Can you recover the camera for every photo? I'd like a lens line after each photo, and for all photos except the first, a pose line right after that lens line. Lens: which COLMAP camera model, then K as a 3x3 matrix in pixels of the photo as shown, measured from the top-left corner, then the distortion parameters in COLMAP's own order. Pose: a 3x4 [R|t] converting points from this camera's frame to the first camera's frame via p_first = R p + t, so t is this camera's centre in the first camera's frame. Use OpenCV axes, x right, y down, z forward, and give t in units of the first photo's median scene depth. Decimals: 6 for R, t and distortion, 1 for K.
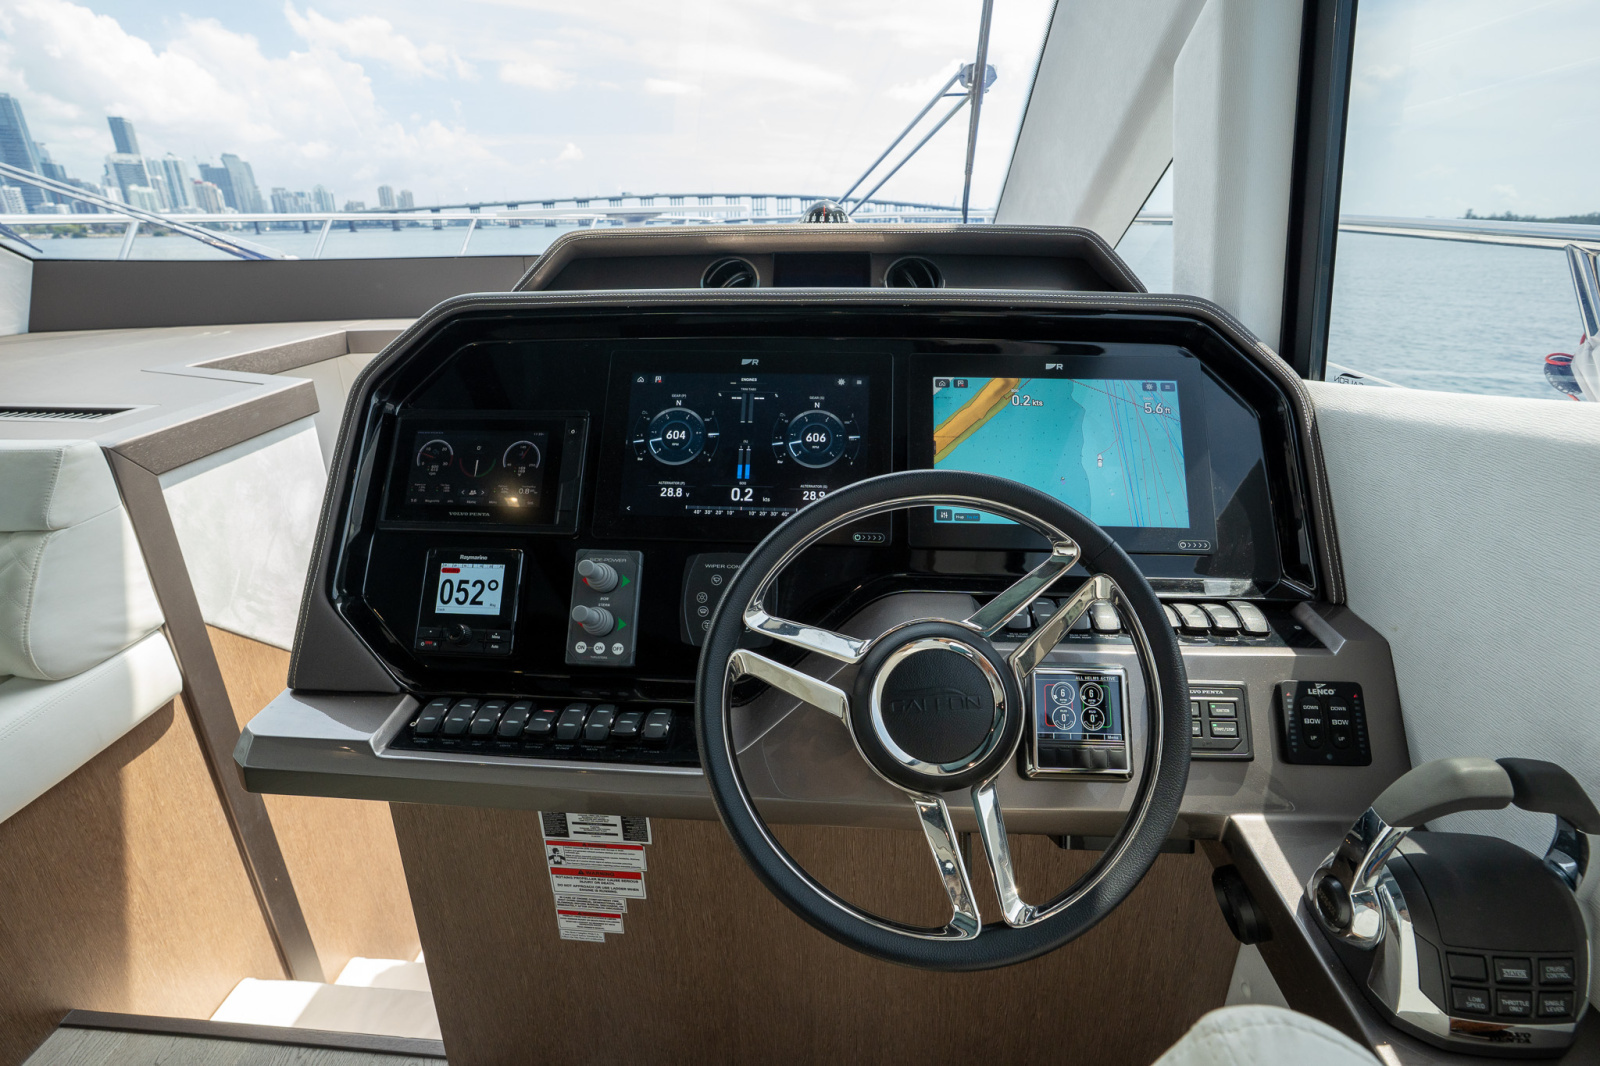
lens RADIAL K [[794.8, 0, 800.0], [0, 794.8, 533.0], [0, 0, 1]] dist [-0.087728, 0.041164]
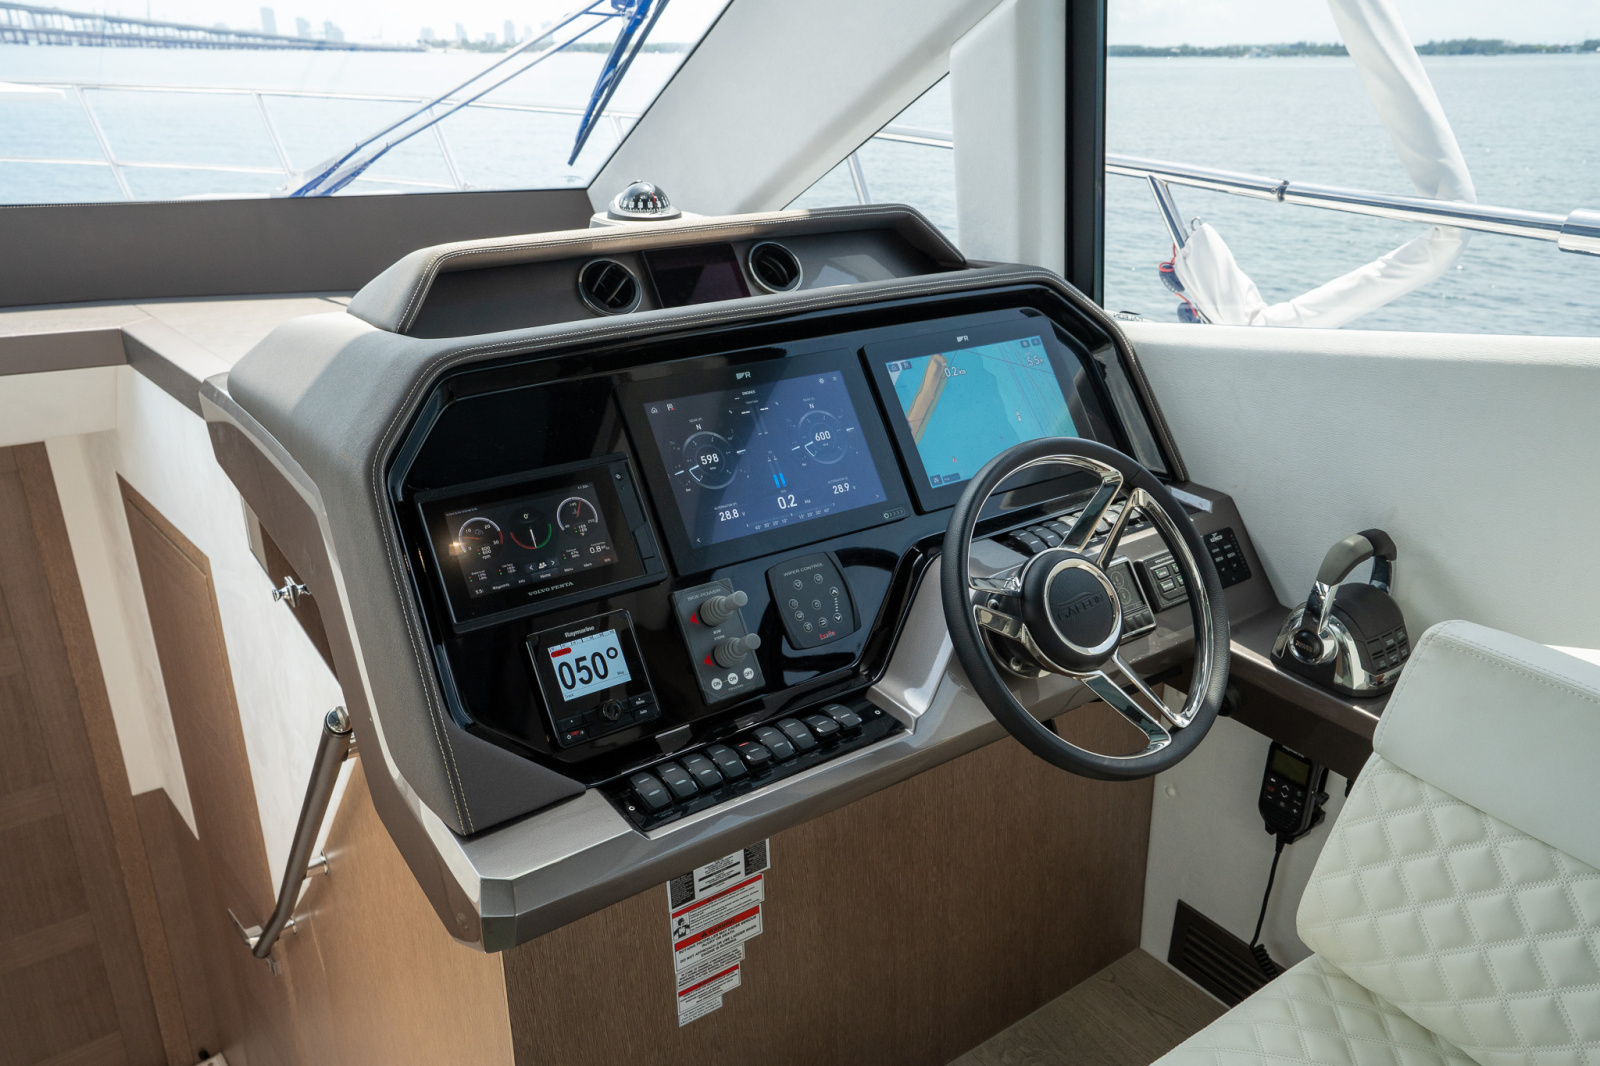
lens RADIAL K [[1174.0, 0, 800.0], [0, 1174.0, 533.0], [0, 0, 1]] dist [-0.010528, -0.001535]
pose [[0.776410, -0.232944, 0.585597, -0.971396], [0.228770, 0.969976, 0.082532, -0.131556], [-0.587240, 0.069889, 0.806390, -0.257361]]
